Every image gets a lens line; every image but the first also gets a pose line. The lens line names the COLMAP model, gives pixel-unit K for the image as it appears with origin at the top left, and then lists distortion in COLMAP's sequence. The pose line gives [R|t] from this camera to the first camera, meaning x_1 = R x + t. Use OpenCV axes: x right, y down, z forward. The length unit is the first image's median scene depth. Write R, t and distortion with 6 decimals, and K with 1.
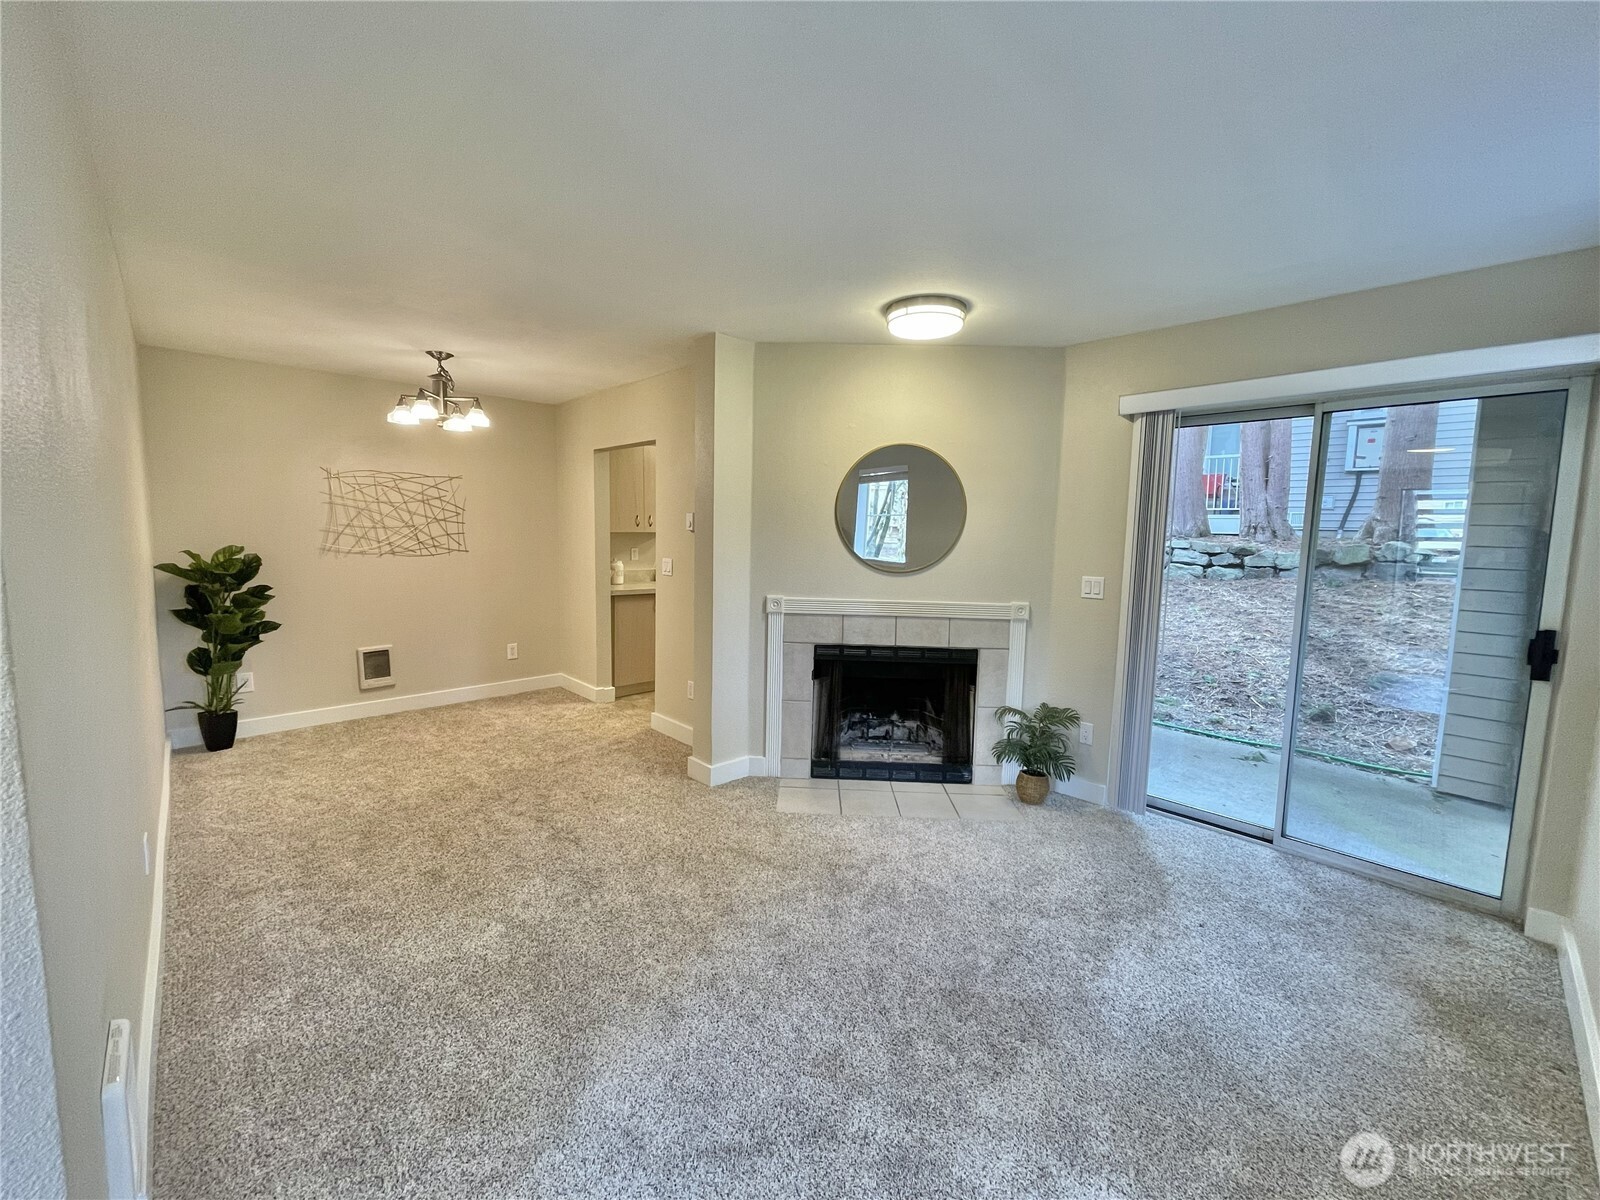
lens RADIAL K [[645.8, 0, 793.4], [0, 645.8, 592.7], [0, 0, 1]] dist [-0.003047, 0.000281]
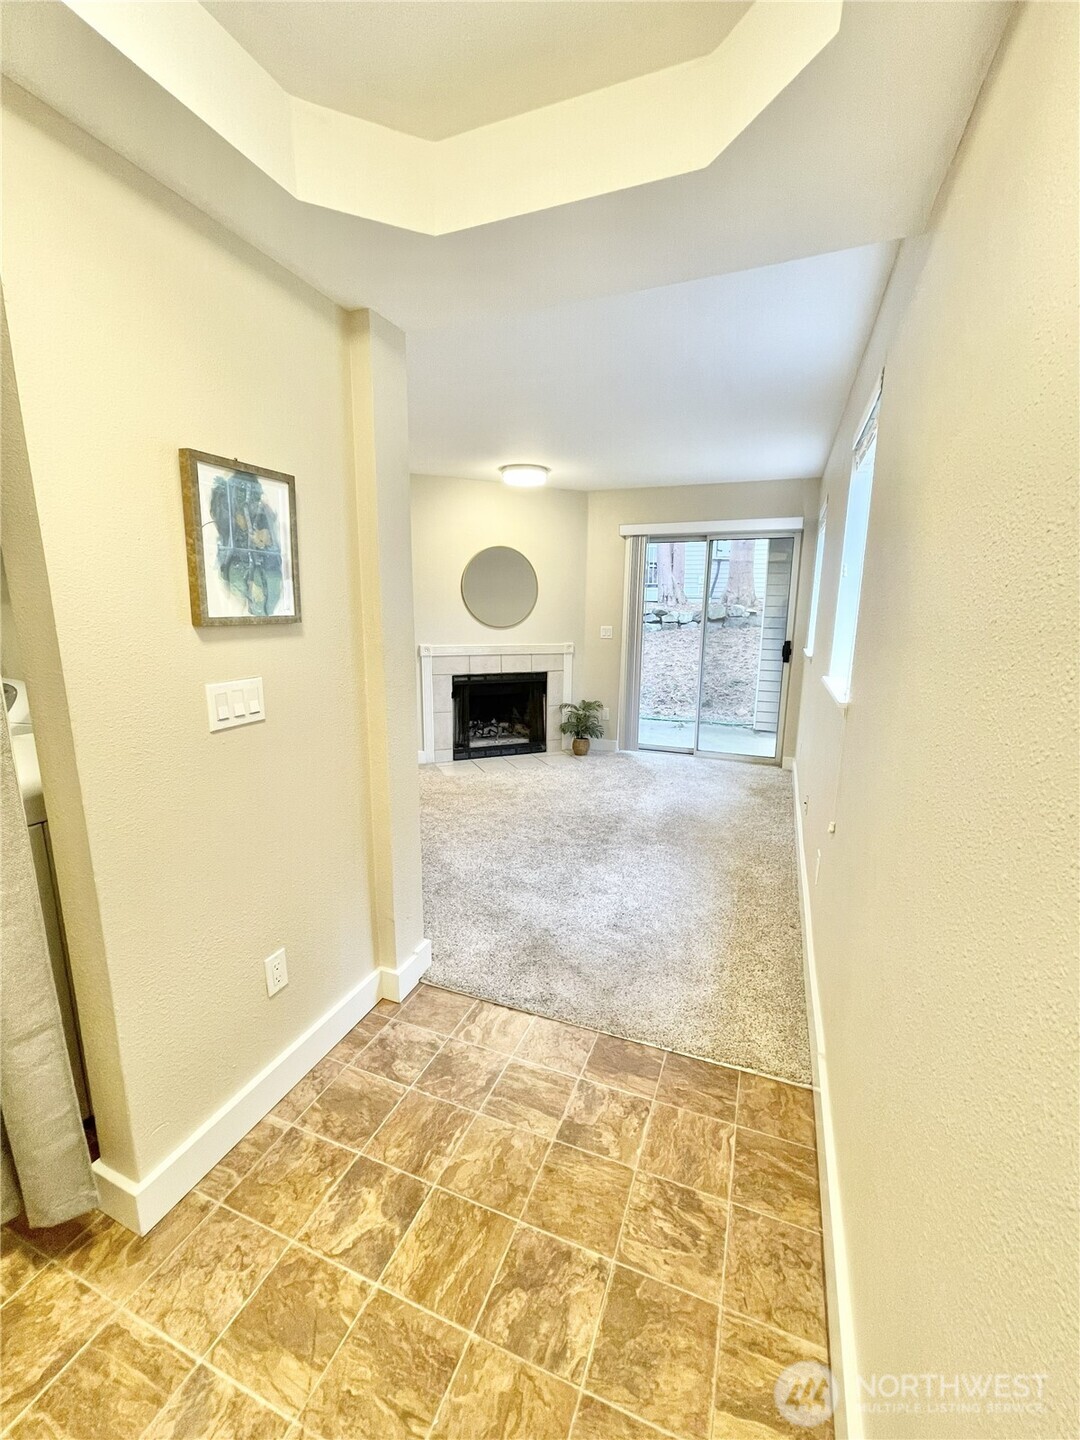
lens RADIAL K [[581.2, 0, 539.1], [0, 581.2, 716.5], [0, 0, 1]] dist [-0.003047, 0.000281]
pose [[0.910209, -0.090465, 0.404148, -0.356036], [0.049356, 0.992591, 0.111024, 0.033079], [-0.411197, -0.081108, 0.907931, -0.377984]]
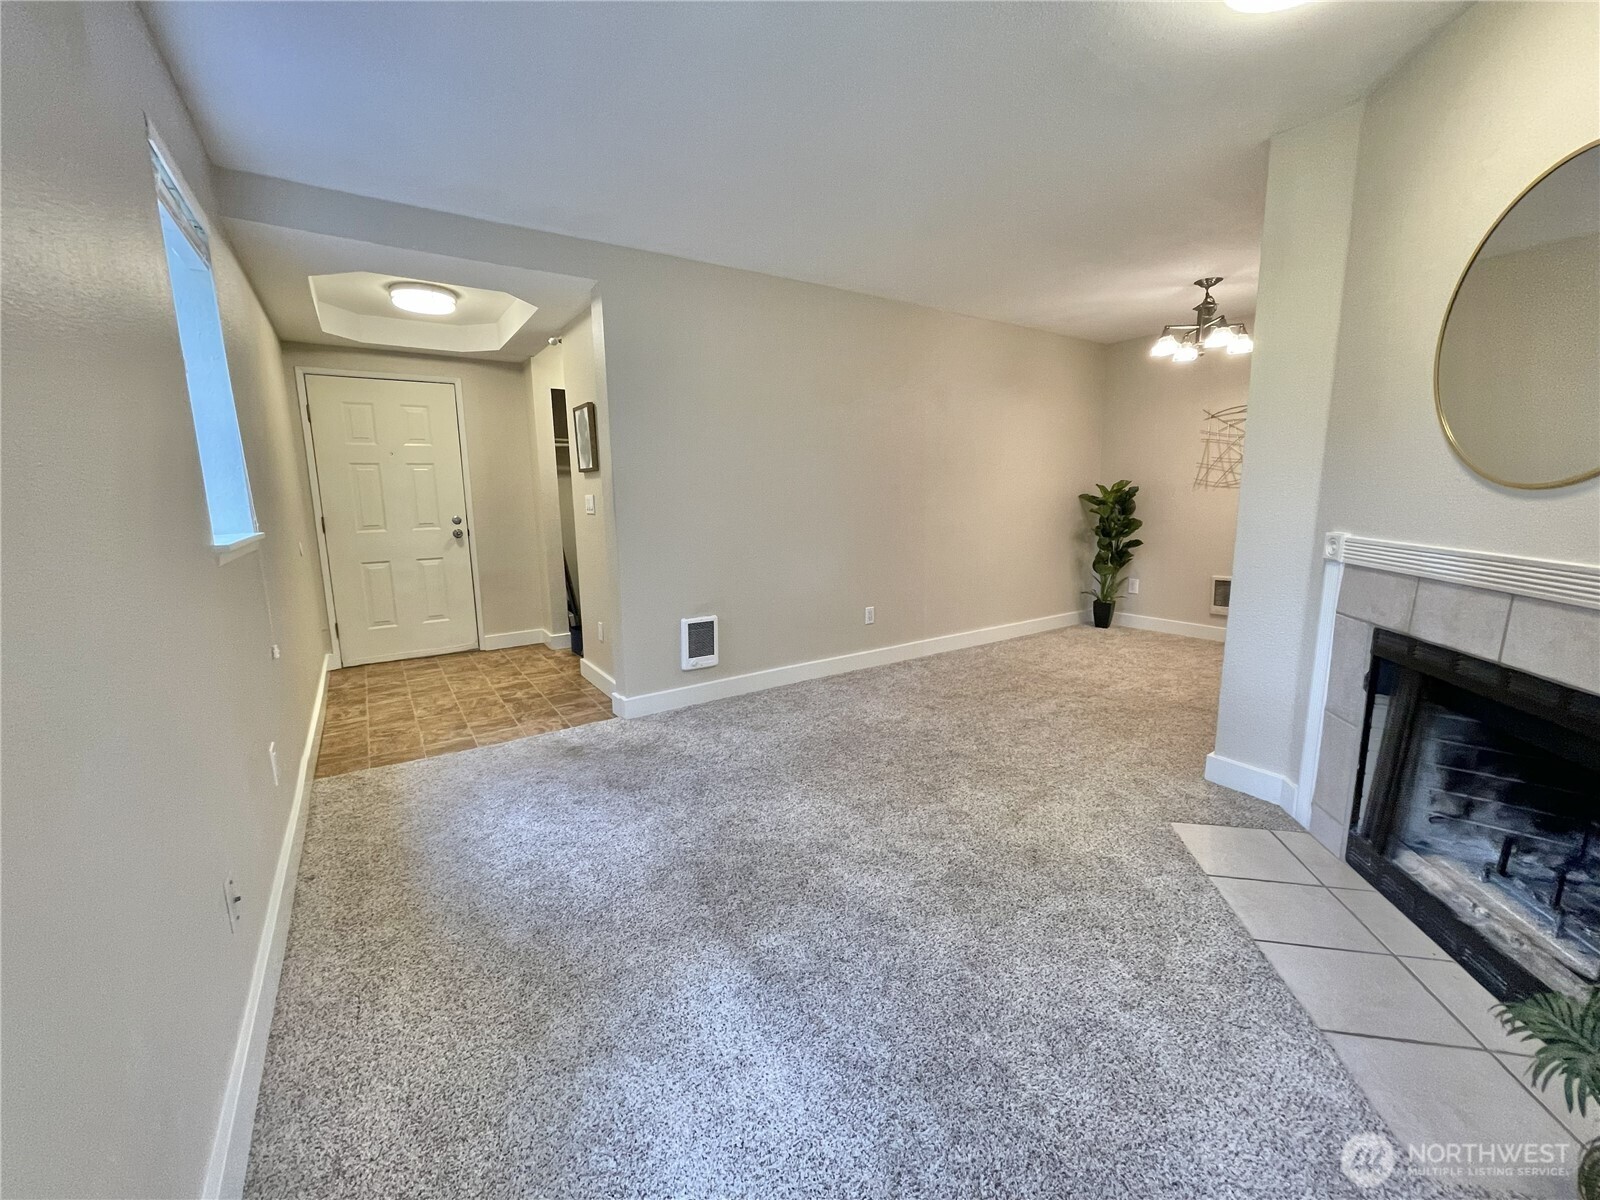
lens RADIAL K [[645.8, 0, 793.4], [0, 645.8, 592.7], [0, 0, 1]] dist [-0.003047, 0.000281]
pose [[-0.172534, 0.136784, -0.975460, 0.643317], [-0.083338, 0.984733, 0.152825, 0.010281], [0.981472, 0.107660, -0.158500, 0.605580]]
